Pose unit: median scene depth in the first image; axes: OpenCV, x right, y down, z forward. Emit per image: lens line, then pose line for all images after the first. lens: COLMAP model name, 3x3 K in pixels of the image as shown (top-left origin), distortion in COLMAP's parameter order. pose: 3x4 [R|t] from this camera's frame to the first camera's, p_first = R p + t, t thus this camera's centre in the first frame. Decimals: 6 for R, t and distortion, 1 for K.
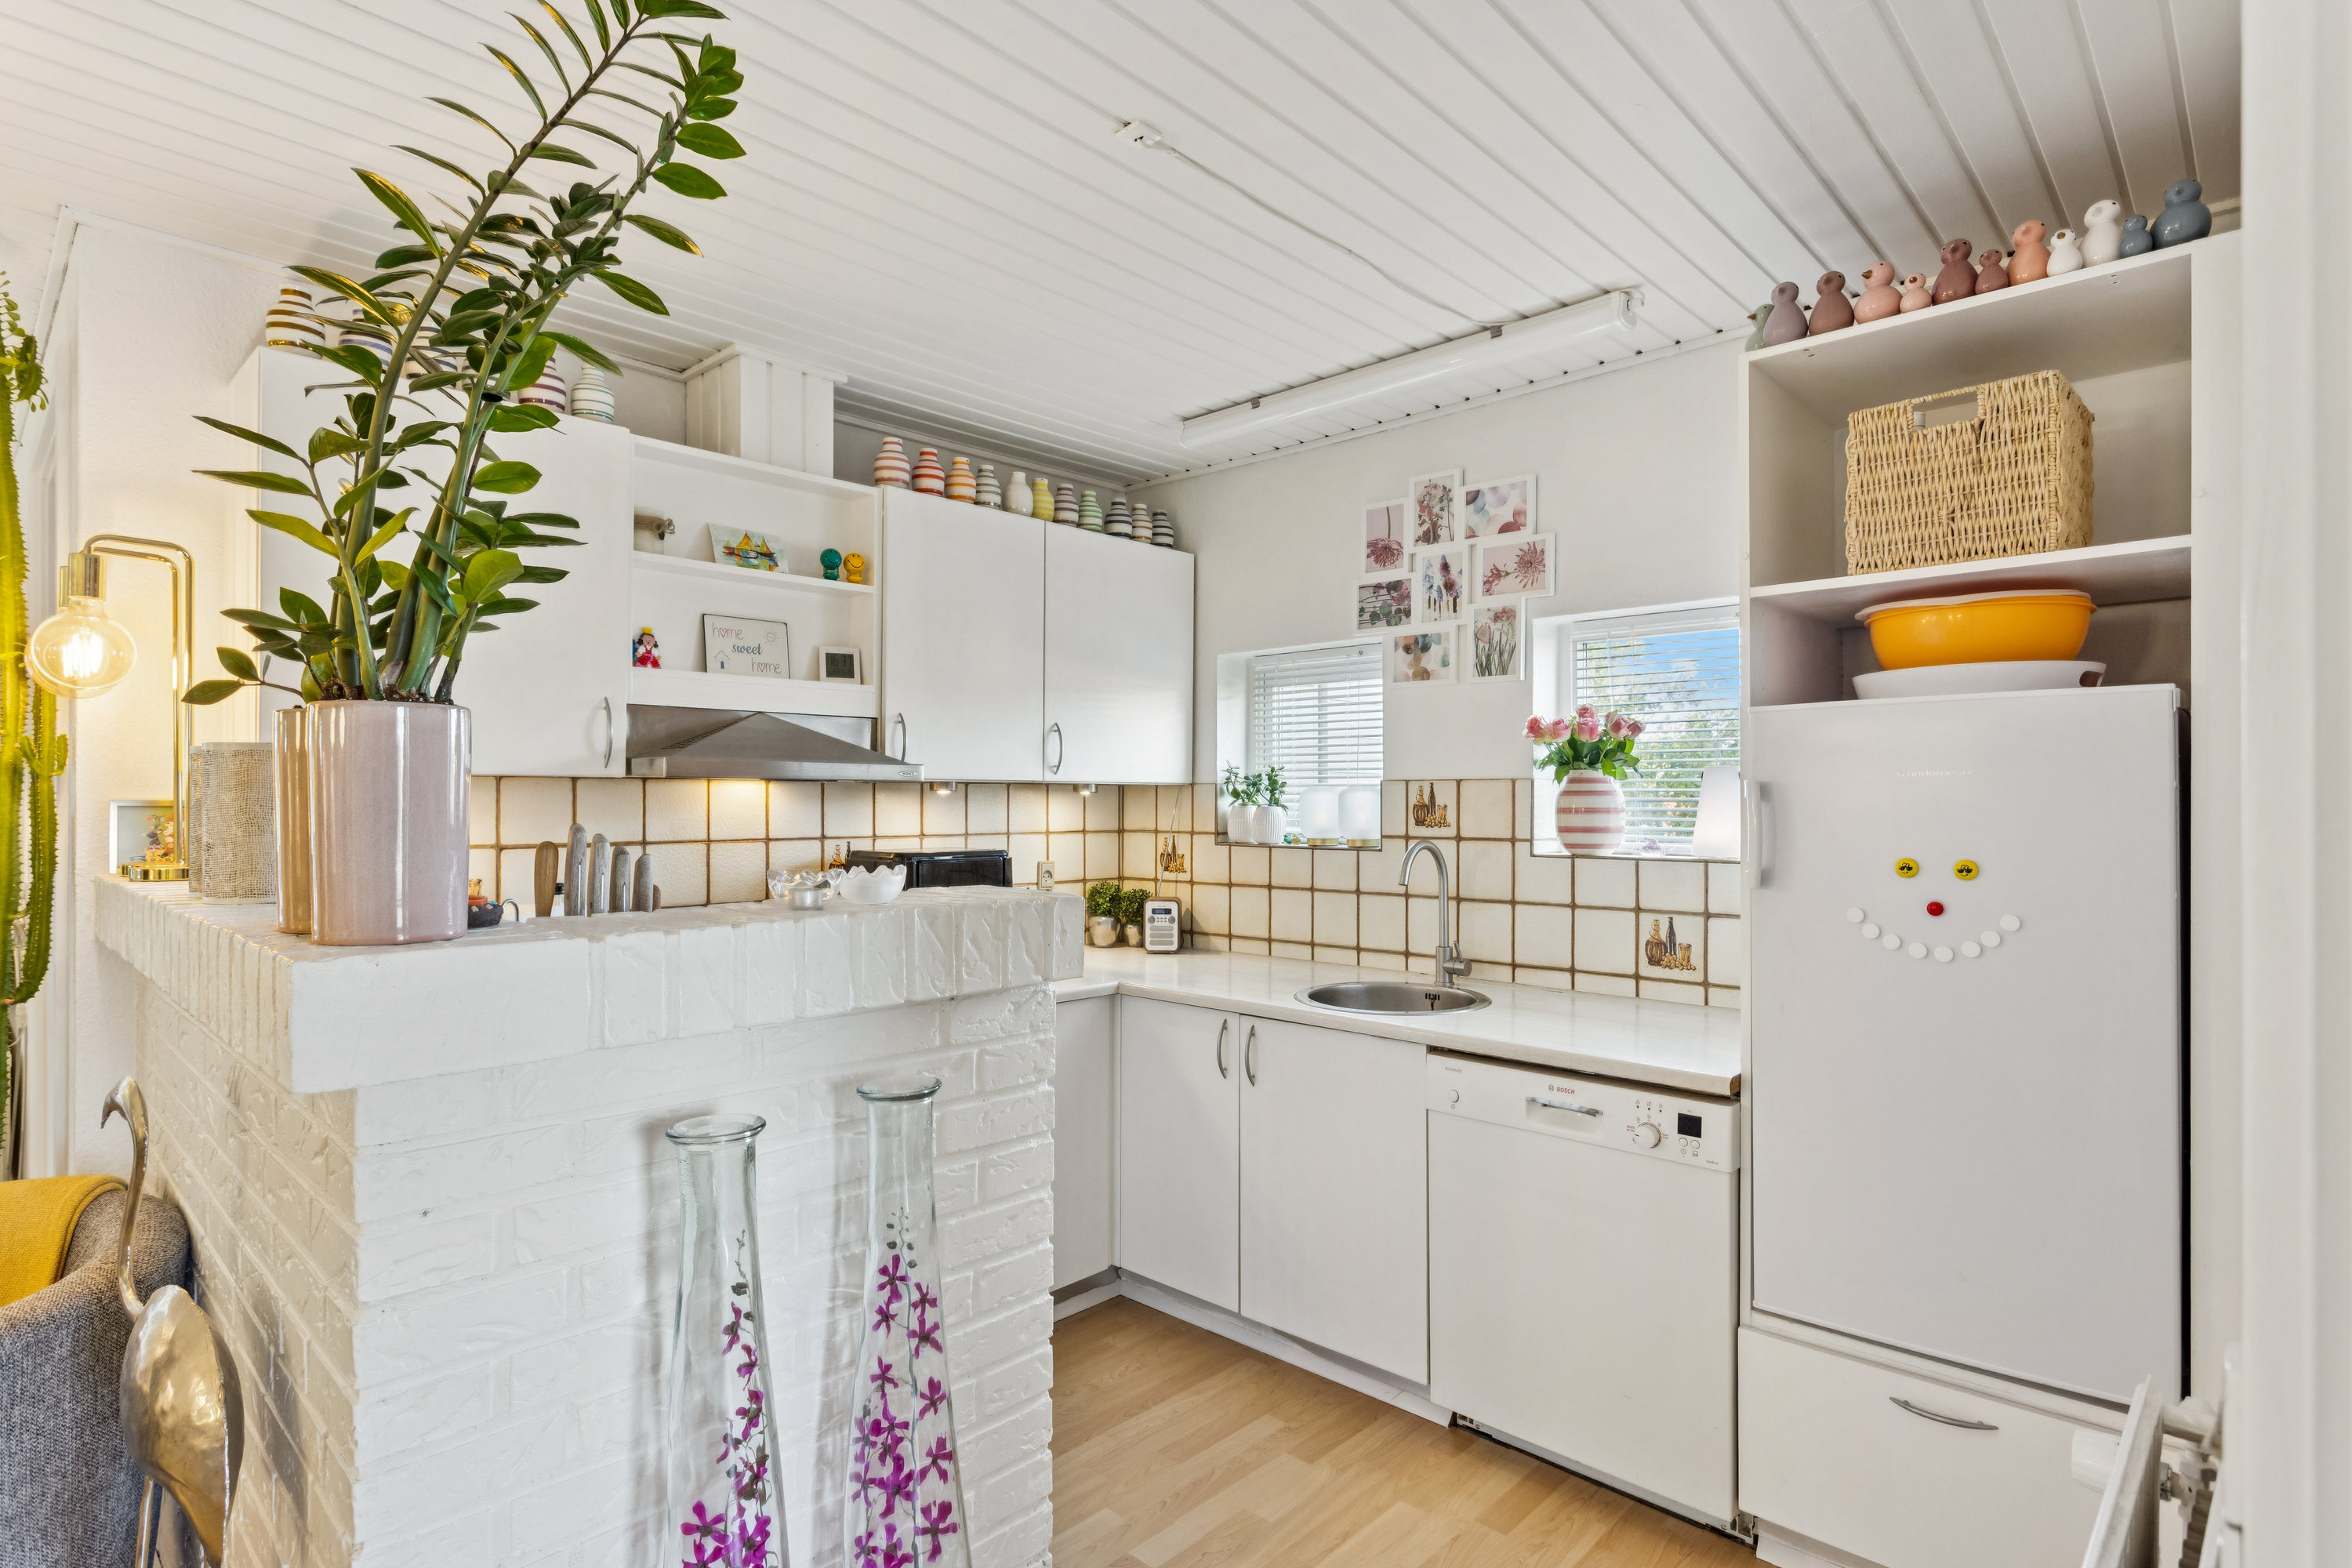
lens RADIAL K [[1191.2, 0, 1166.5], [0, 1191.2, 799.4], [0, 0, 1]] dist [-0.003845, 0.003299]
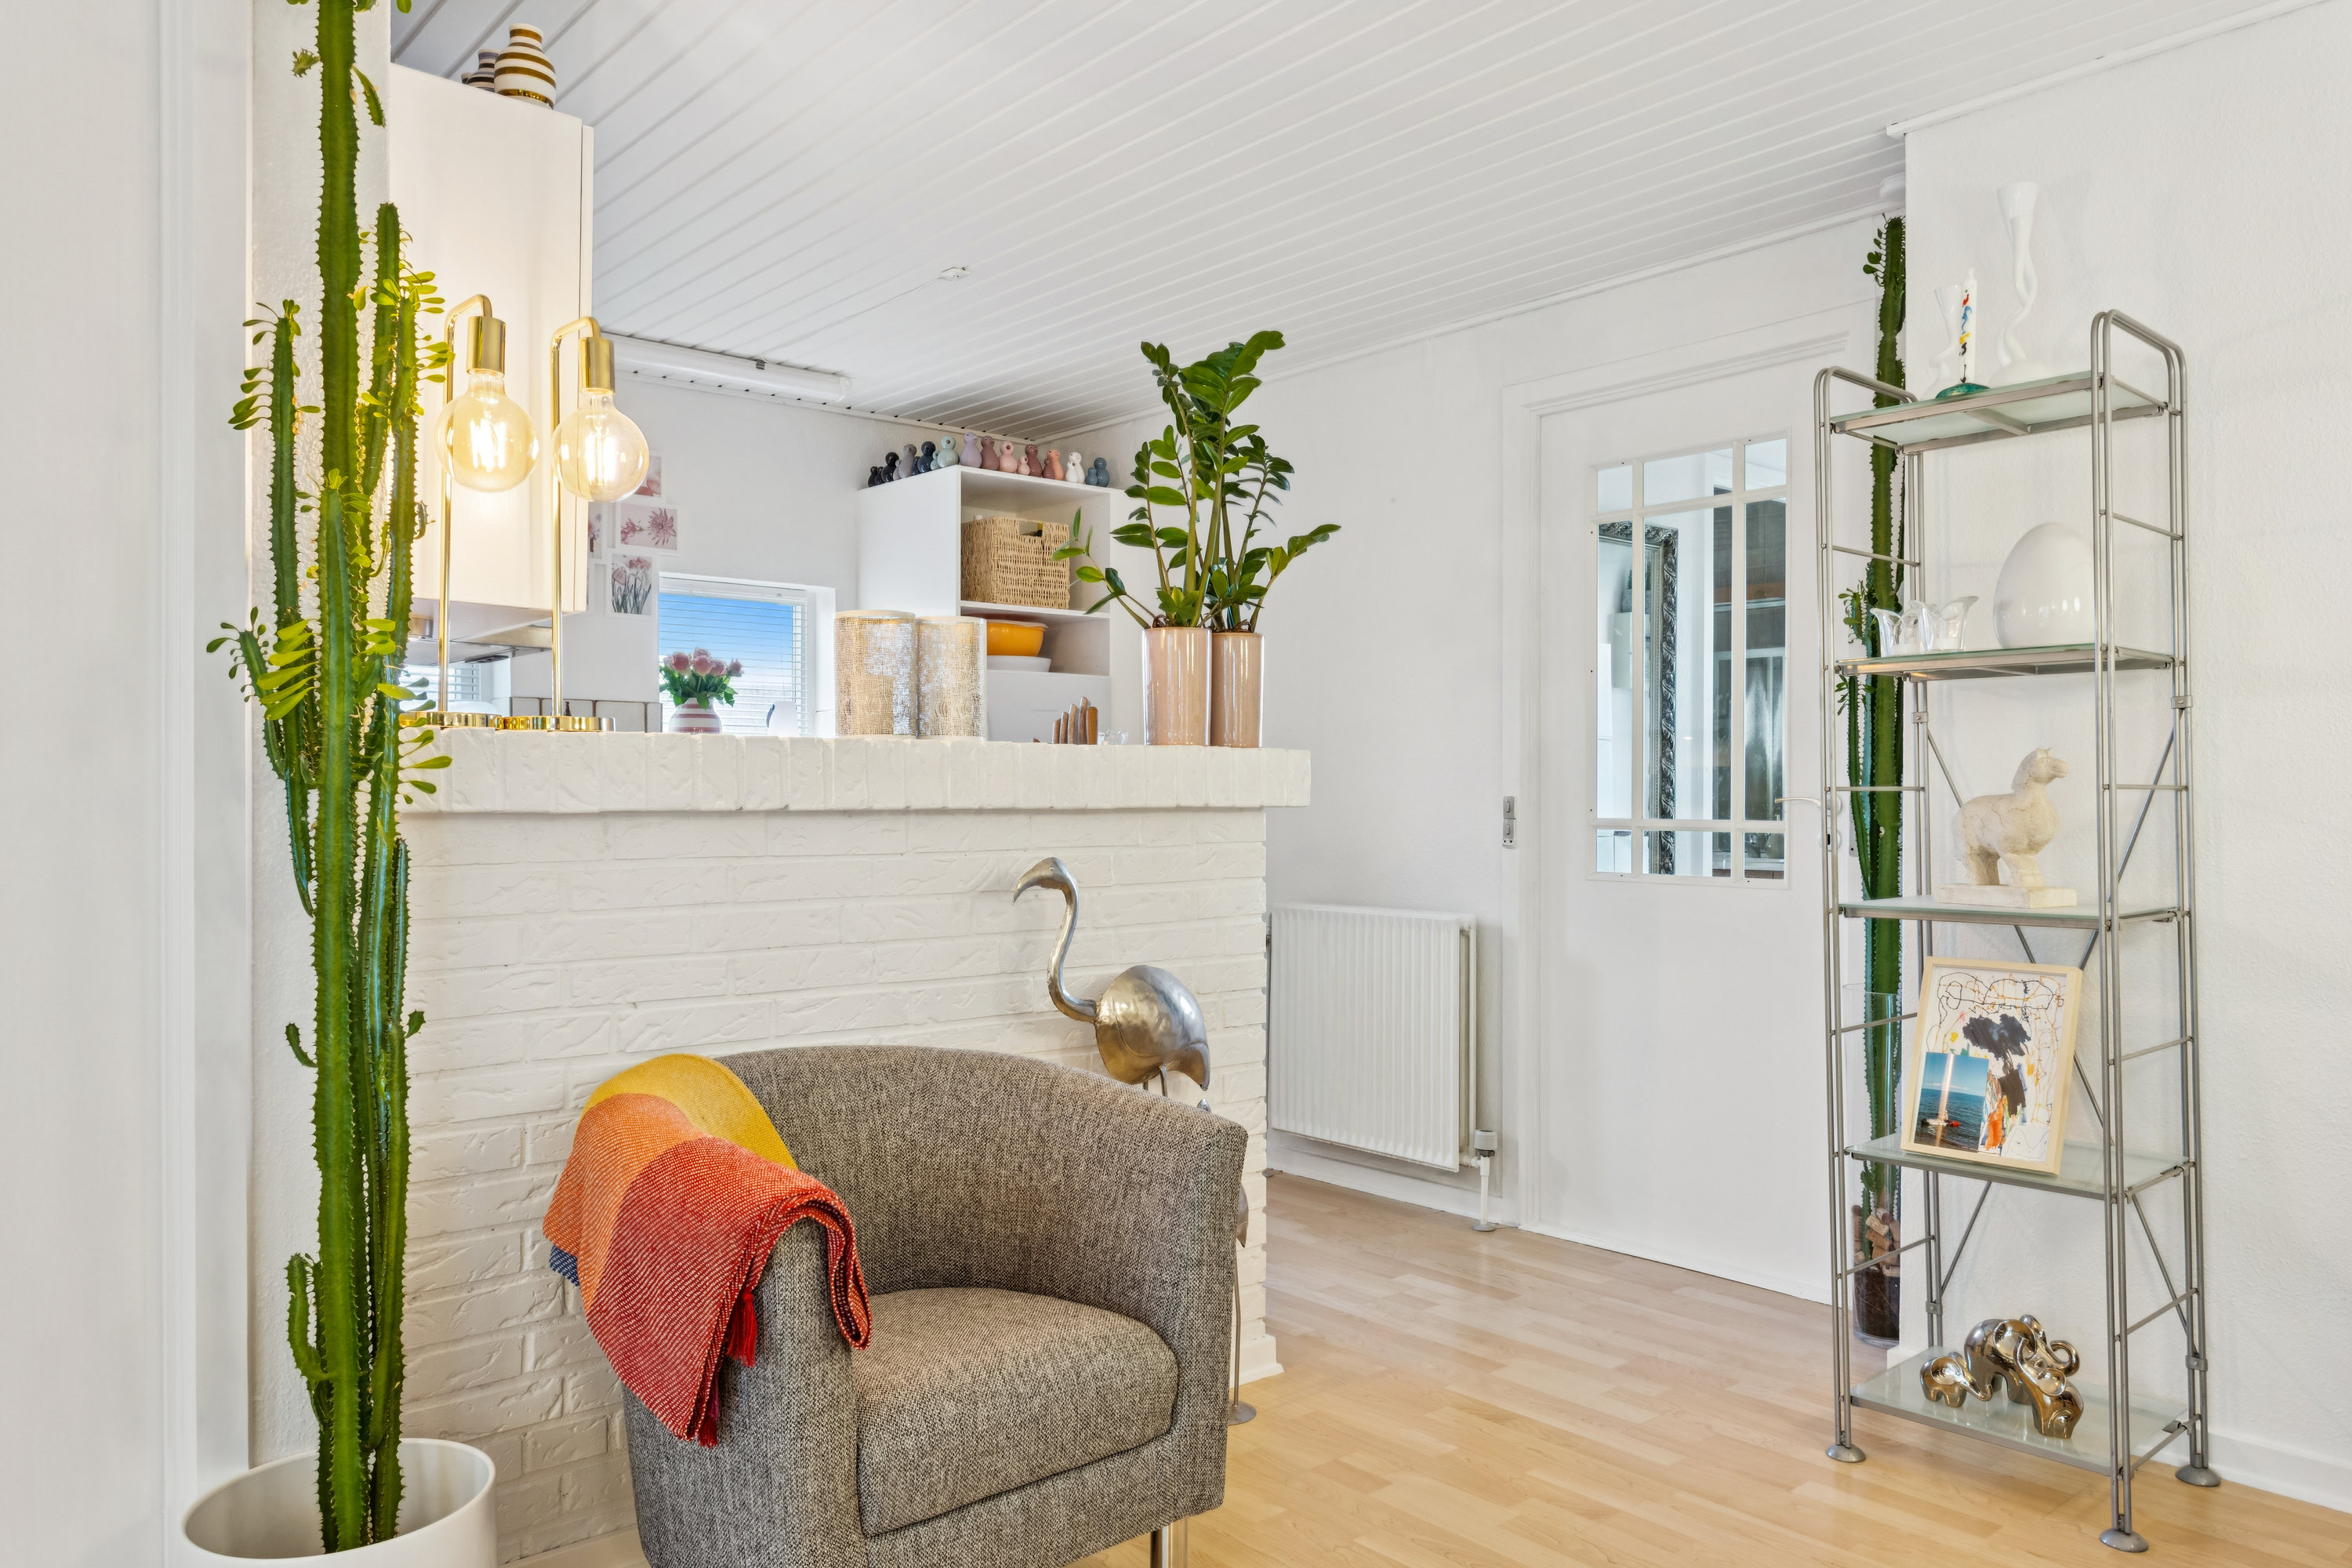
lens RADIAL K [[1627.9, 0, 1195.6], [0, 1627.9, 802.5], [0, 0, 1]] dist [0.011264, -0.003128]
pose [[0.077145, -0.005291, 0.997006, -1.289473], [0.001612, 0.999985, 0.005182, 0.075228], [-0.997019, 0.001207, 0.077152, 0.320033]]
